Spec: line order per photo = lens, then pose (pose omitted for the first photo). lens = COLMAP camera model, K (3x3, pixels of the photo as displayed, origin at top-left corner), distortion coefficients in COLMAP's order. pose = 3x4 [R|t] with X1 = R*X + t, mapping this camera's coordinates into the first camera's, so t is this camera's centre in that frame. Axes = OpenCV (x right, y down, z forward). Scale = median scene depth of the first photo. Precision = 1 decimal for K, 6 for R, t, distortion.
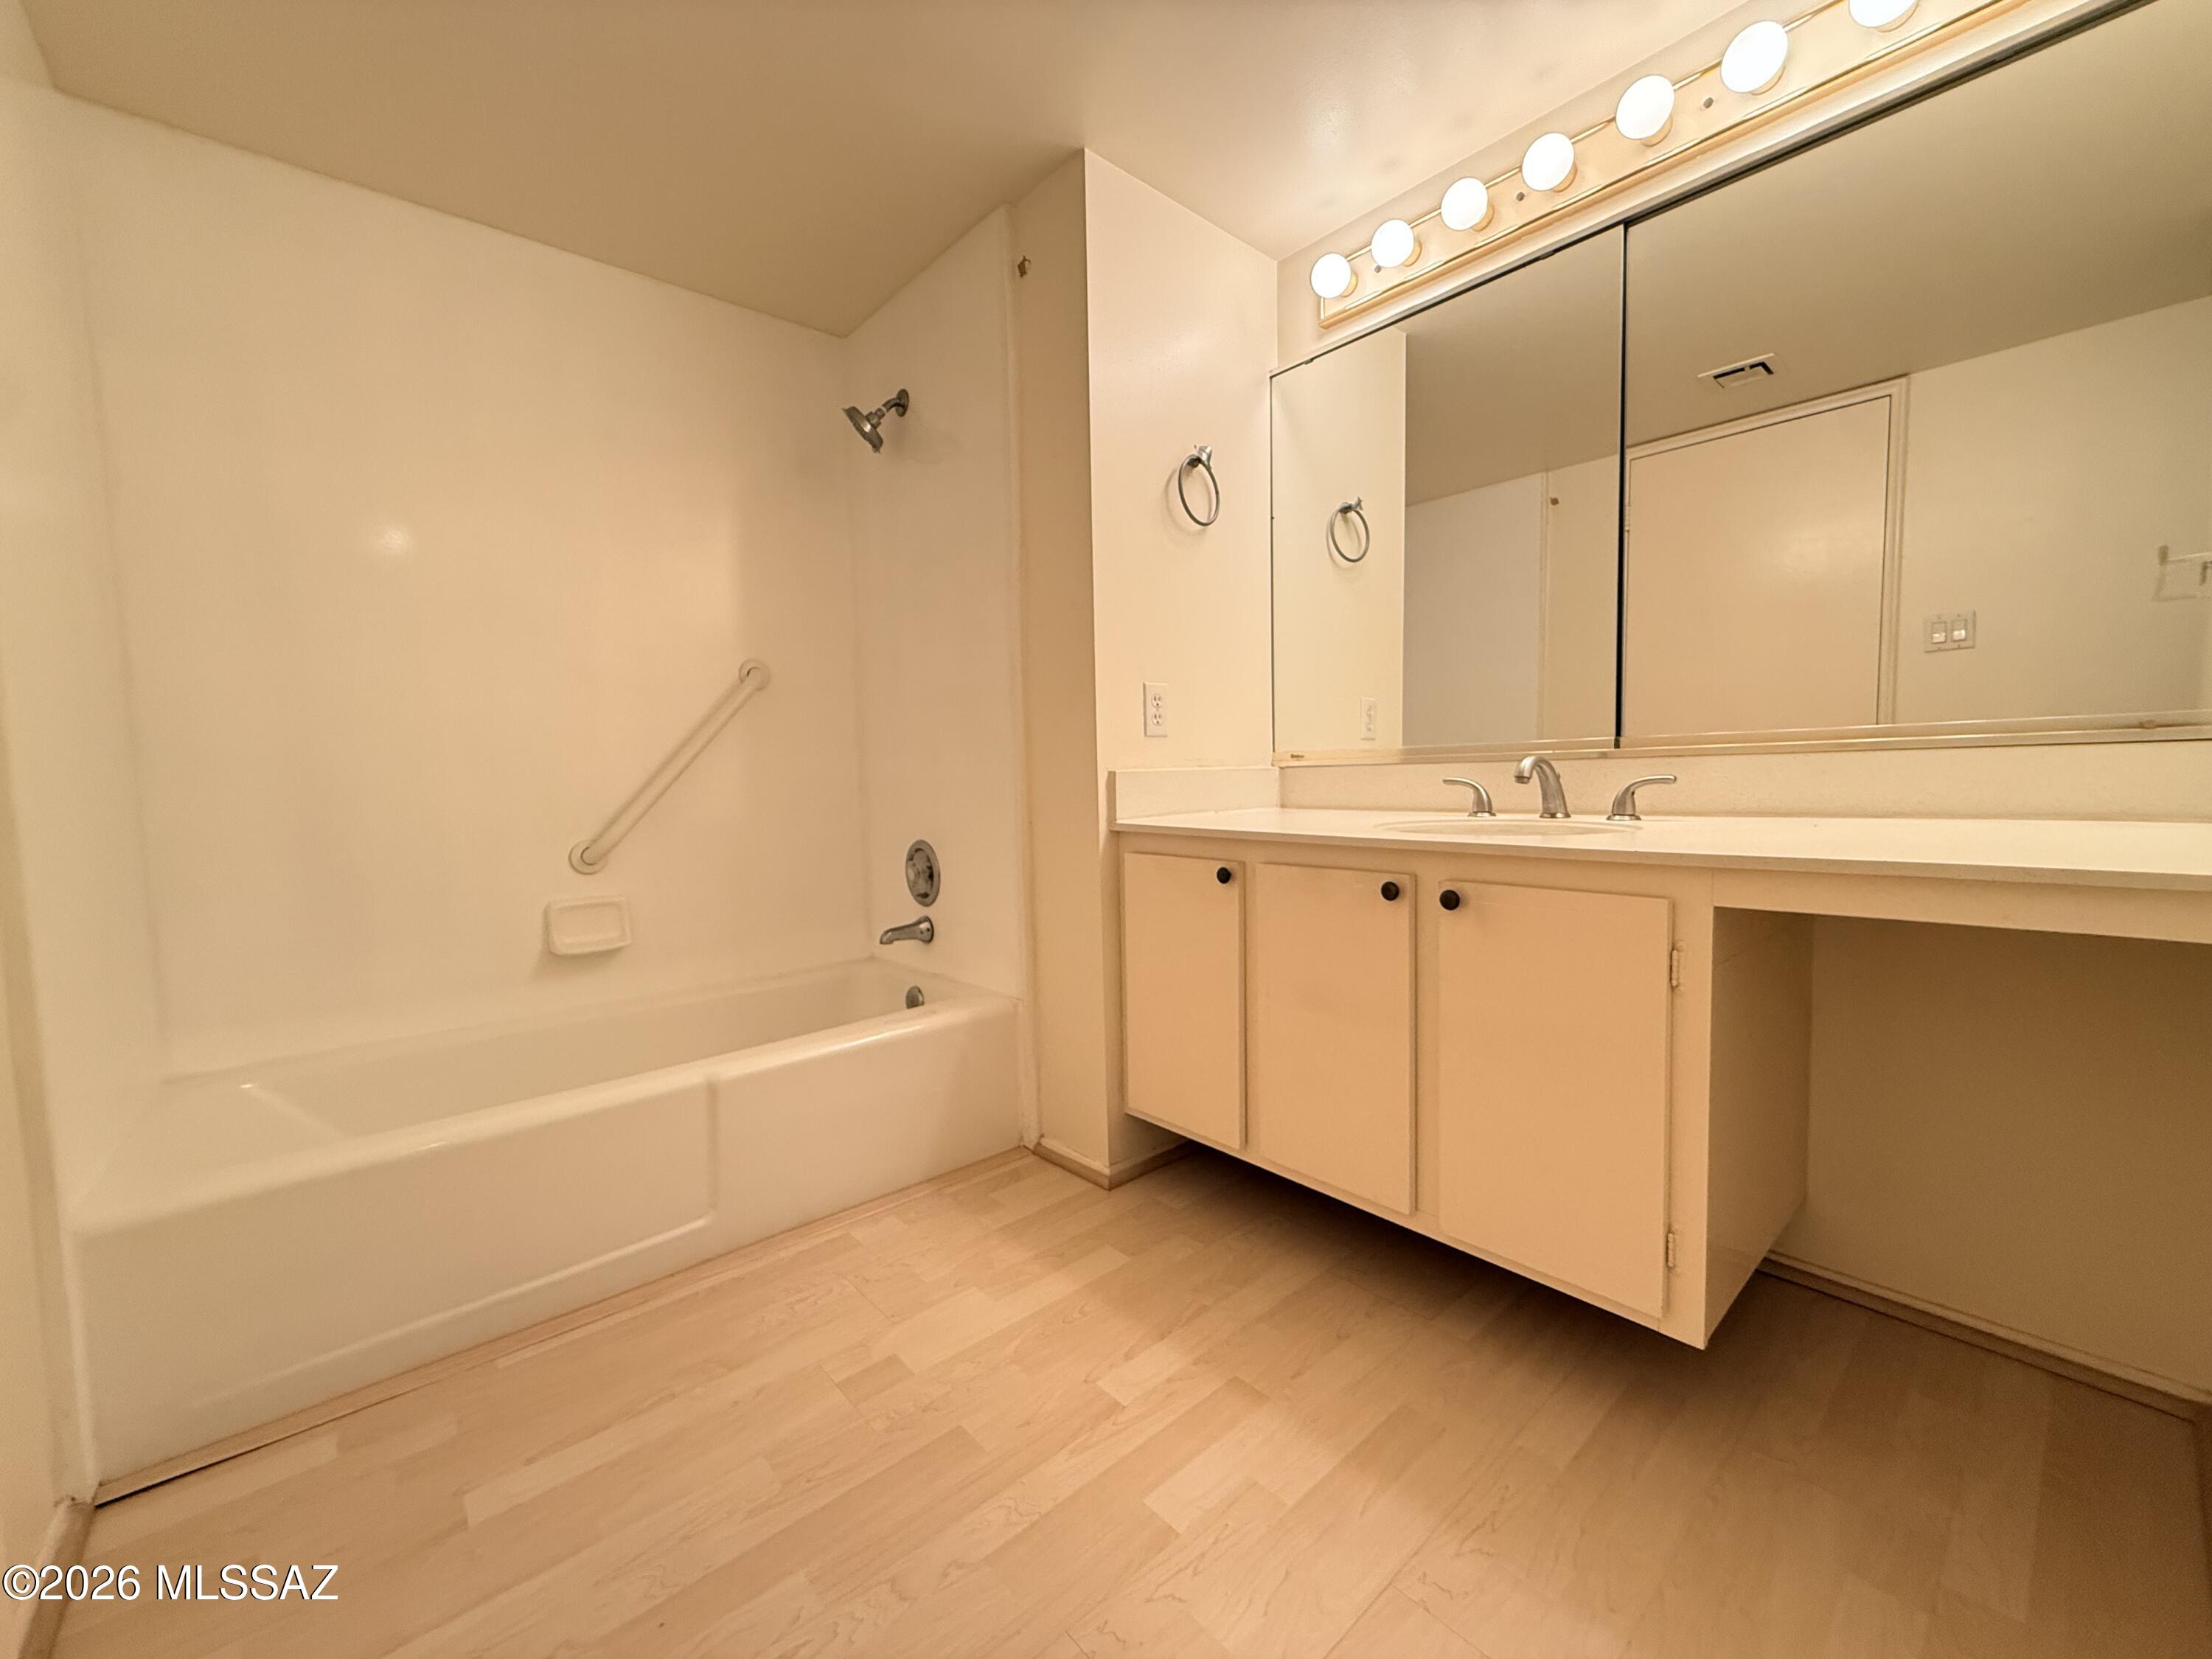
lens RADIAL K [[884.7, 0, 1092.0], [0, 884.7, 823.6], [0, 0, 1]] dist [-0.000124, 0.000290]
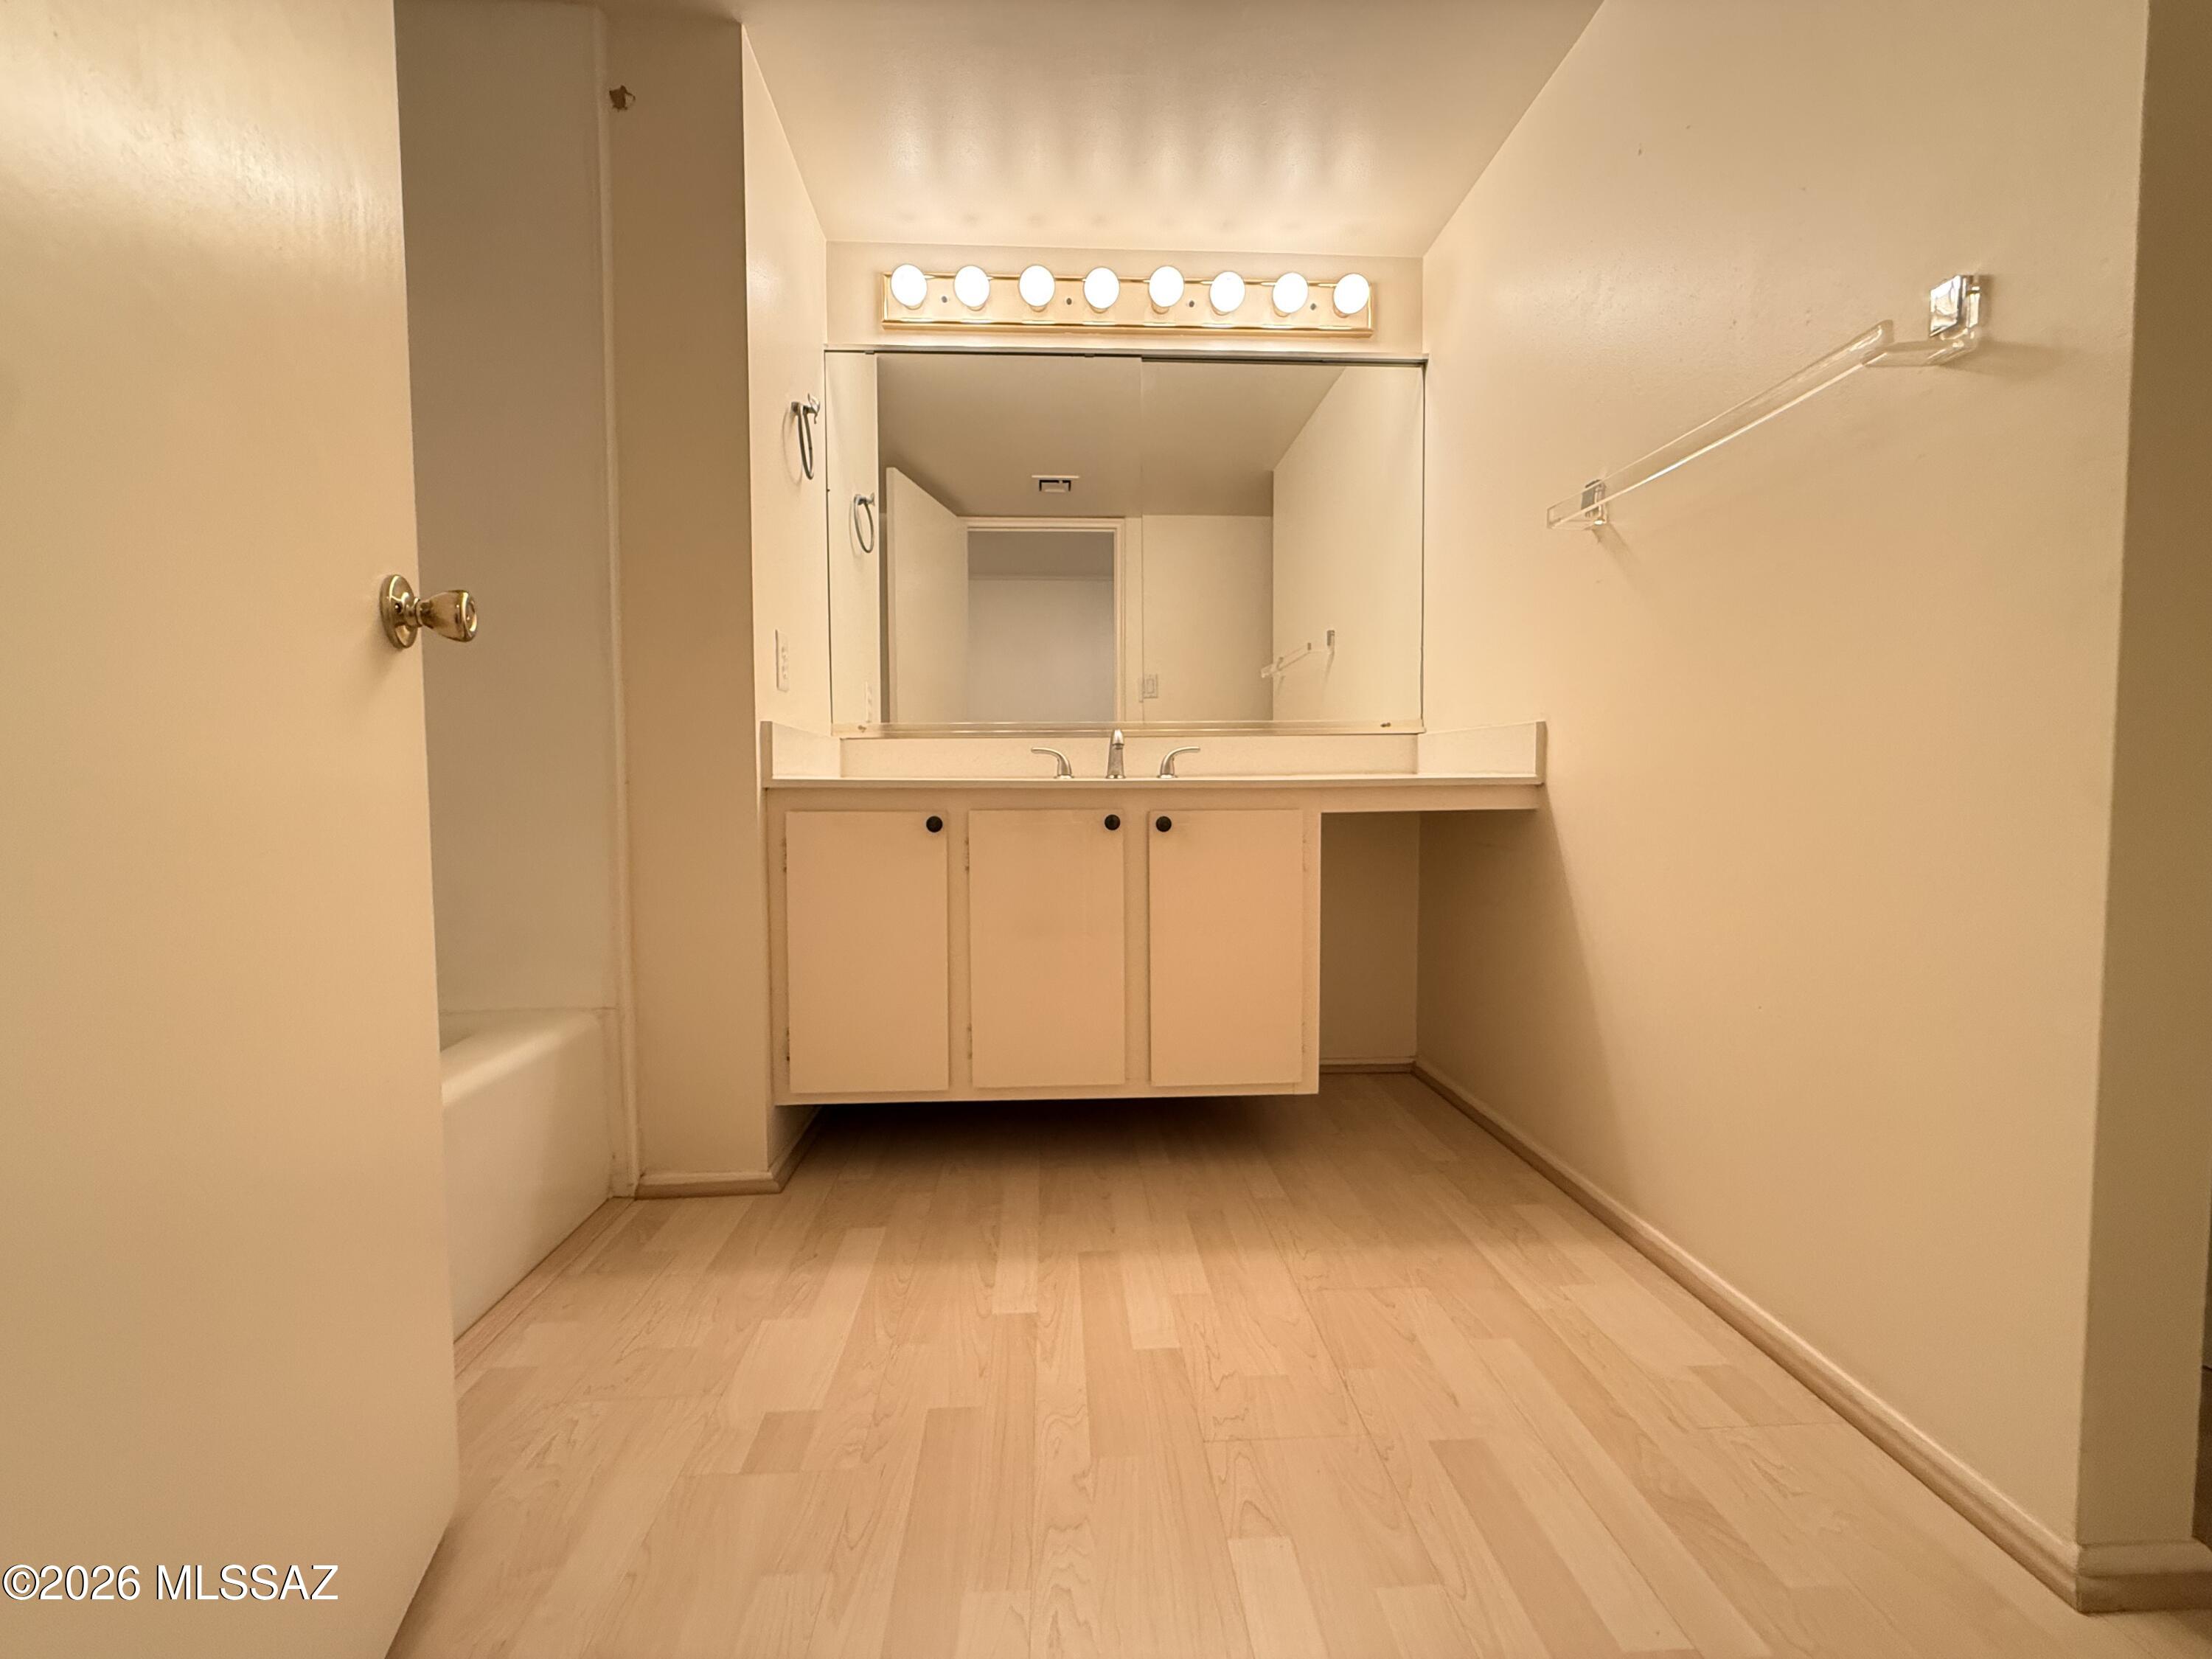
lens RADIAL K [[884.7, 0, 1094.1], [0, 884.7, 830.9], [0, 0, 1]] dist [-0.000124, 0.000290]
pose [[0.609783, -0.012870, 0.792464, -0.574318], [0.039482, 0.999120, -0.014154, 0.091447], [-0.791584, 0.039918, 0.609755, 0.233560]]
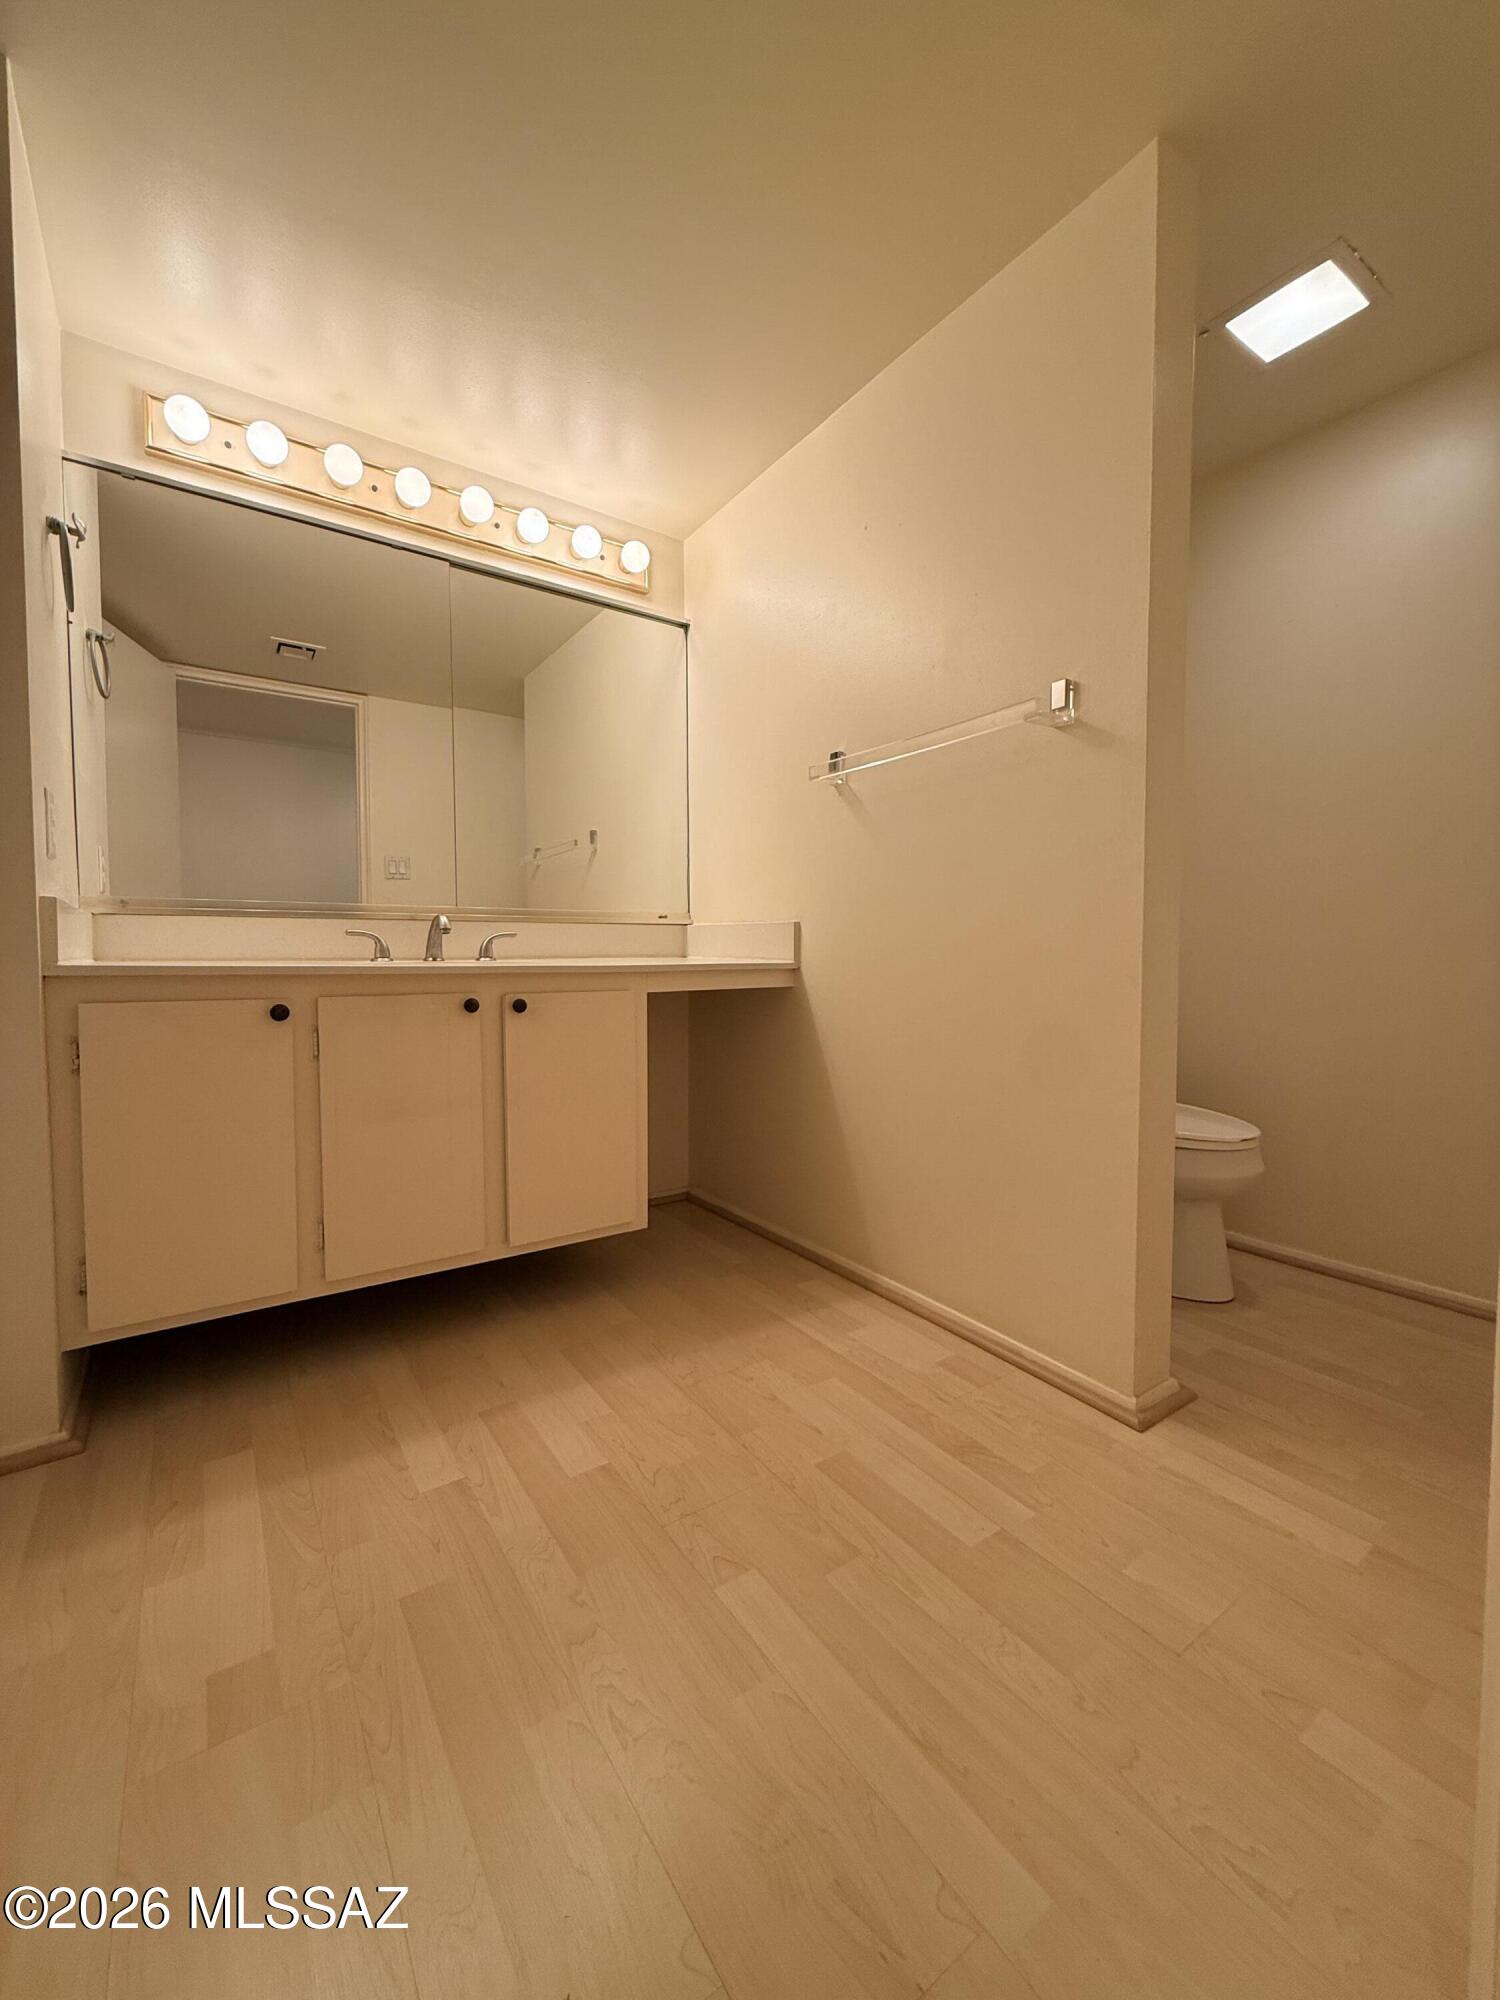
lens RADIAL K [[799.9, 0, 748.6], [0, 799.9, 992.5], [0, 0, 1]] dist [-0.000124, 0.000290]
pose [[0.104473, -0.014286, 0.994425, -0.699923], [0.061983, 0.998046, 0.007826, 0.064131], [-0.992594, 0.060820, 0.105155, 0.405762]]
